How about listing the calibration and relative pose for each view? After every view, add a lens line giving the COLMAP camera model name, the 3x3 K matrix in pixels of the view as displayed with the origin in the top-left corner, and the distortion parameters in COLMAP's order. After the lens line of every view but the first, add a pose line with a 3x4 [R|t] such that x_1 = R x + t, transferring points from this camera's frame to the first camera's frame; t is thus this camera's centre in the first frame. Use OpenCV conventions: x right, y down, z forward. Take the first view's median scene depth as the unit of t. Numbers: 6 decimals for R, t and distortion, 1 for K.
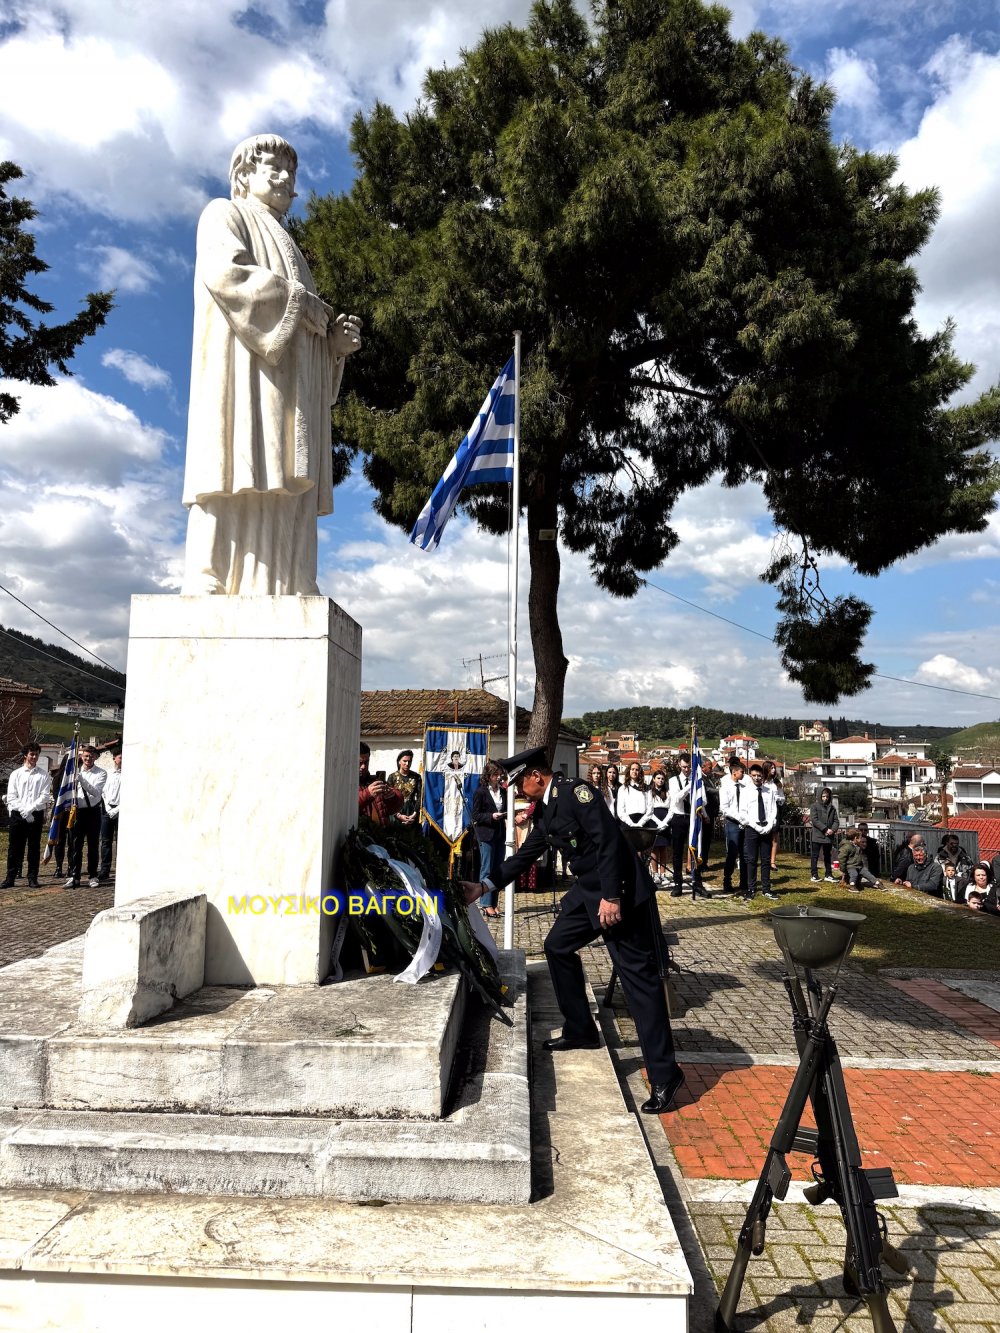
lens RADIAL K [[938.7, 0, 495.1], [0, 938.7, 661.5], [0, 0, 1]] dist [0.026240, -0.029318]
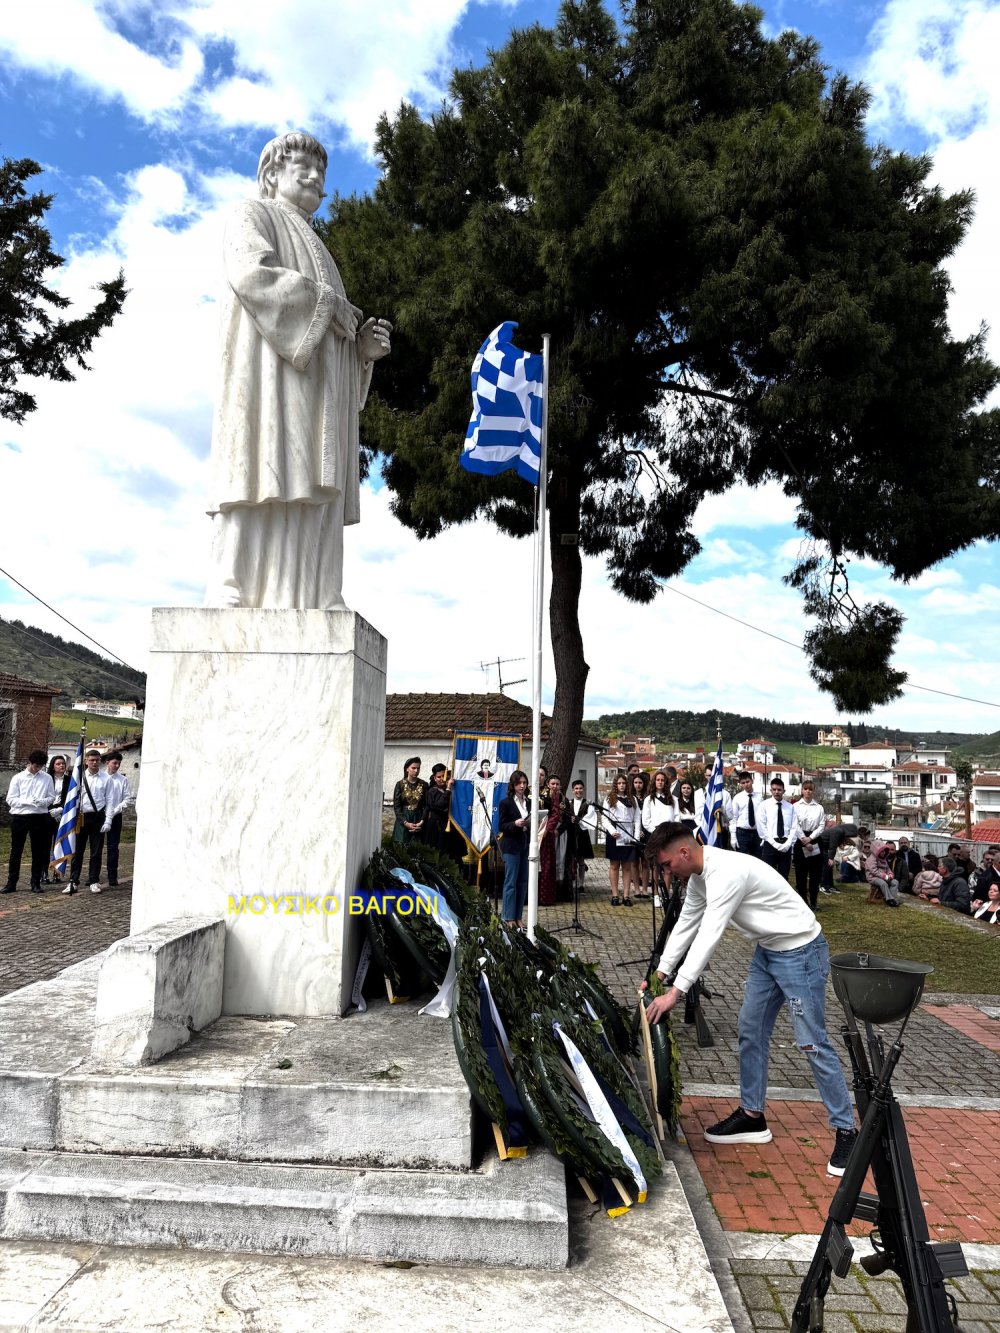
lens RADIAL K [[937.8, 0, 495.3], [0, 937.8, 659.0], [0, 0, 1]] dist [0.022246, -0.023805]
pose [[0.999818, 0.009826, -0.016369, -0.018486], [-0.009874, 0.999947, -0.002859, -0.019976], [0.016340, 0.003020, 0.999862, 0.045793]]
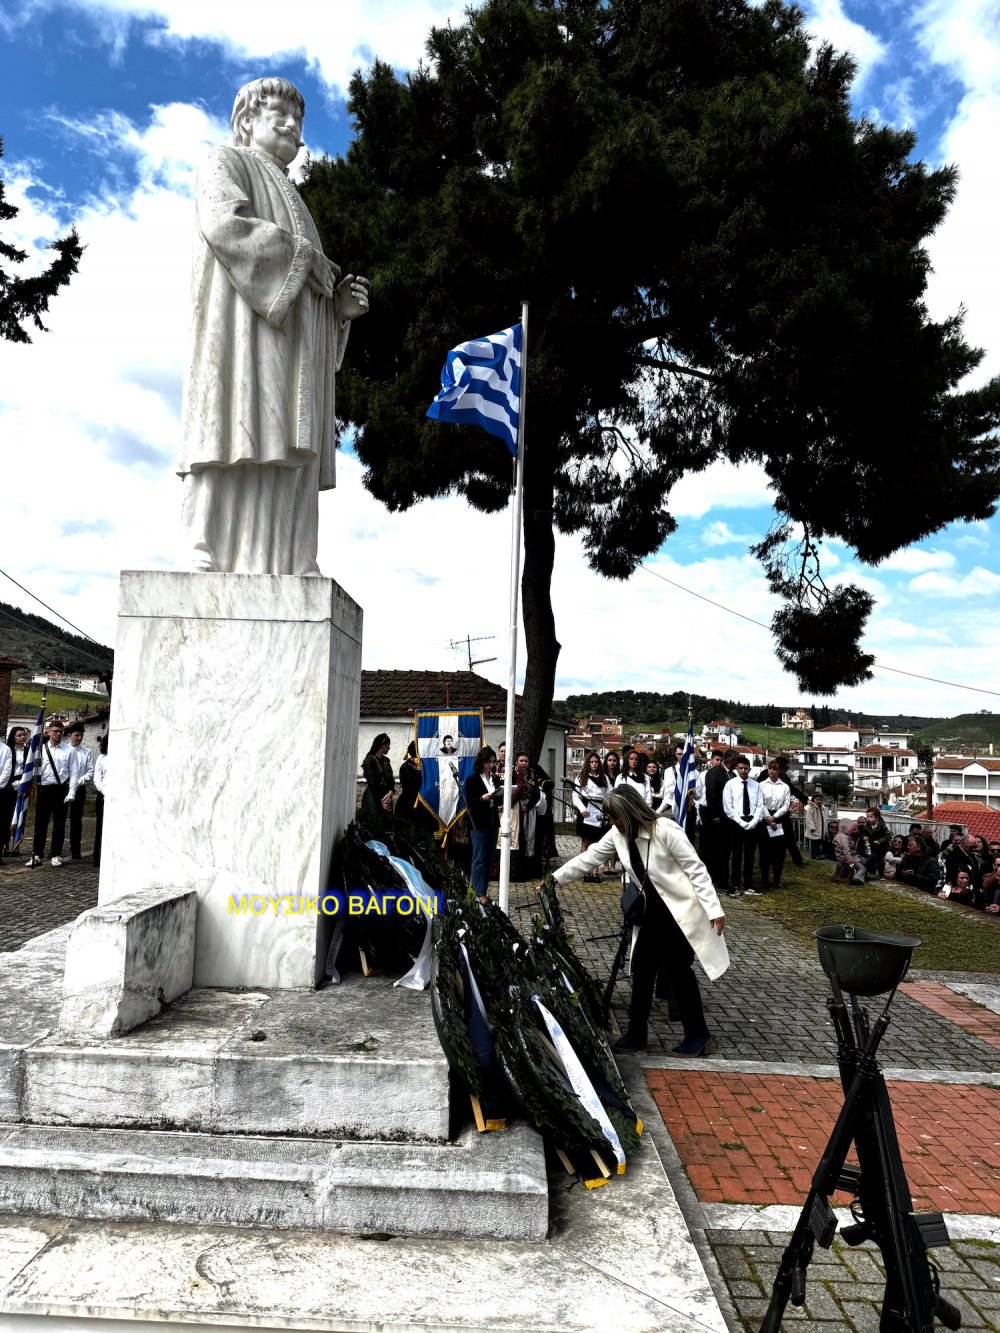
lens RADIAL K [[940.9, 0, 487.7], [0, 940.9, 662.8], [0, 0, 1]] dist [0.024477, -0.027624]
pose [[0.999679, 0.022632, 0.011383, -0.033143], [-0.022888, 0.999476, 0.022883, -0.008986], [-0.010859, -0.023137, 0.999673, 0.062778]]
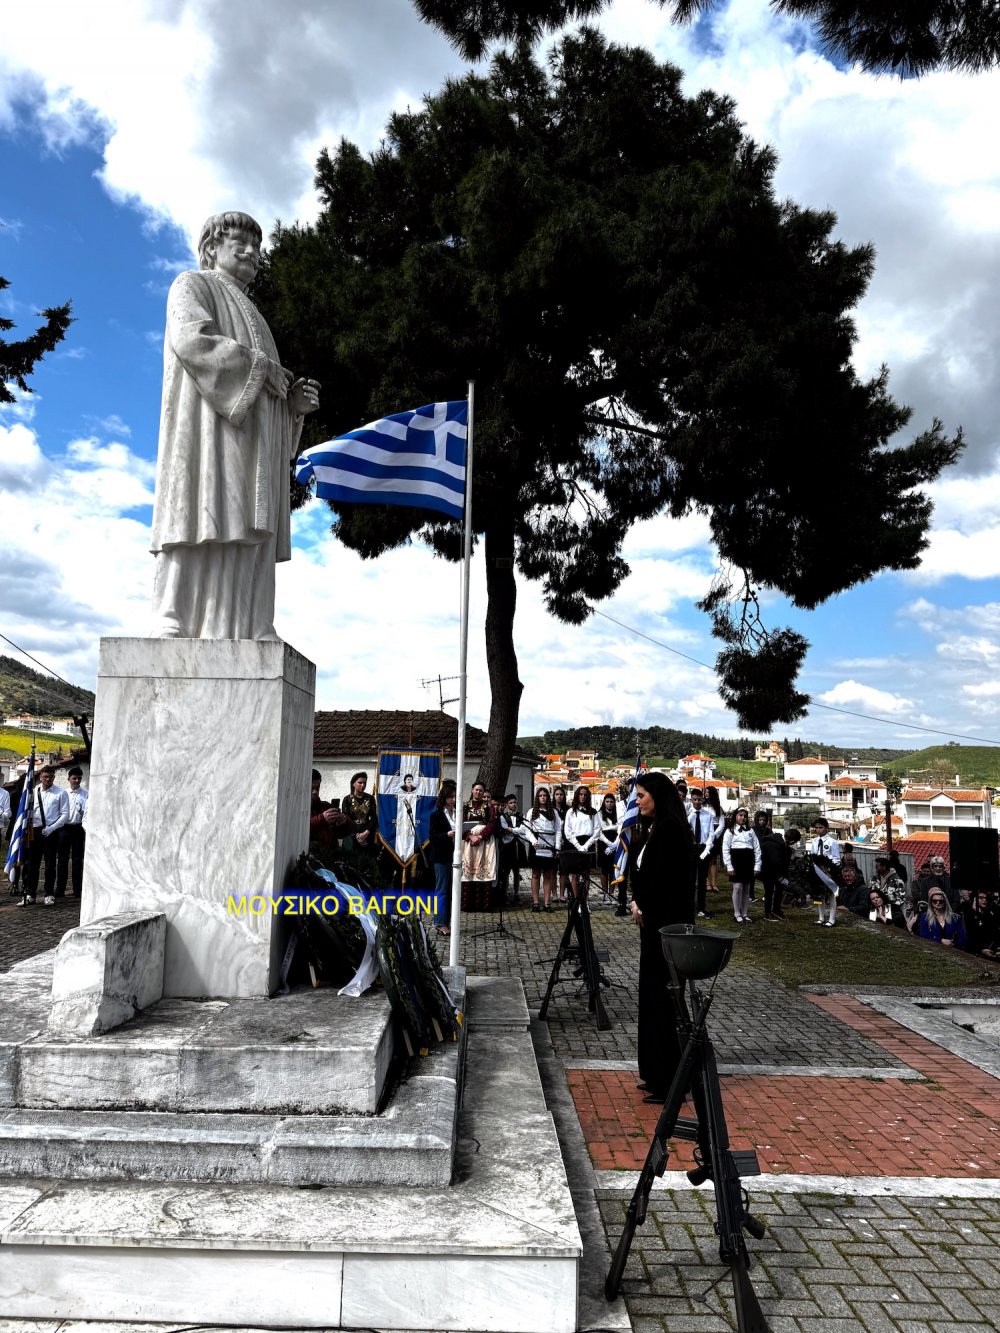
lens RADIAL K [[944.0, 0, 496.2], [0, 944.0, 668.0], [0, 0, 1]] dist [0.033476, -0.038195]
pose [[0.999081, 0.013988, 0.040518, 0.027851], [-0.013571, 0.999852, -0.010553, -0.032285], [-0.040660, 0.009994, 0.999123, -0.120055]]
